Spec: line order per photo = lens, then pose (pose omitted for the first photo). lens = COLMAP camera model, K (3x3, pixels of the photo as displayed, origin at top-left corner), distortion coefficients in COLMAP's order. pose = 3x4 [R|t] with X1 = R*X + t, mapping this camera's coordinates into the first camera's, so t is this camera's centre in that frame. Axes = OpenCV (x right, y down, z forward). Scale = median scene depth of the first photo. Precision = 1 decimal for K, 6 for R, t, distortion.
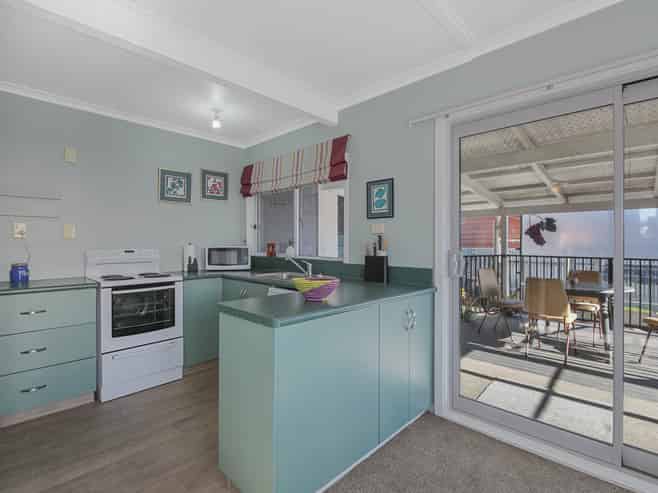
lens RADIAL K [[320.4, 0, 331.6], [0, 320.4, 245.7], [0, 0, 1]] dist [0.001596, 0.000288]
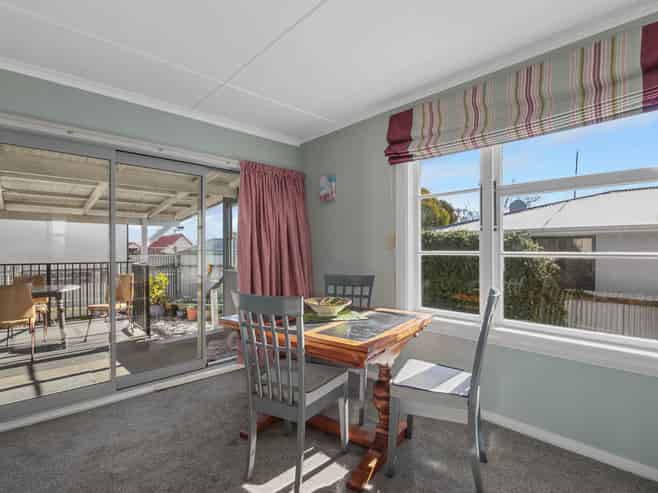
lens RADIAL K [[320.4, 0, 328.5], [0, 320.4, 249.9], [0, 0, 1]] dist [0.001596, 0.000288]
pose [[0.056713, -0.001221, 0.998390, -0.179848], [0.004016, 0.999991, 0.000995, -0.006270], [-0.998382, 0.003954, 0.056717, -0.048992]]
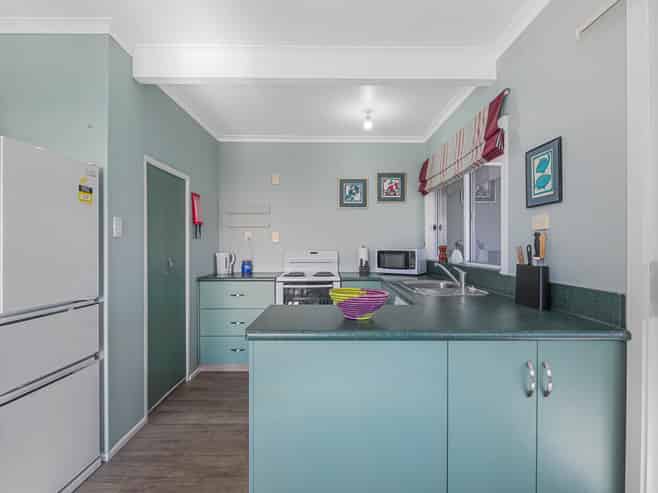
lens RADIAL K [[320.4, 0, 330.9], [0, 320.4, 247.7], [0, 0, 1]] dist [0.001596, 0.000288]
pose [[0.706251, 0.003056, -0.707955, 0.271234], [-0.006001, 0.999981, -0.001669, 0.000348], [0.707936, 0.005427, 0.706256, 0.234918]]
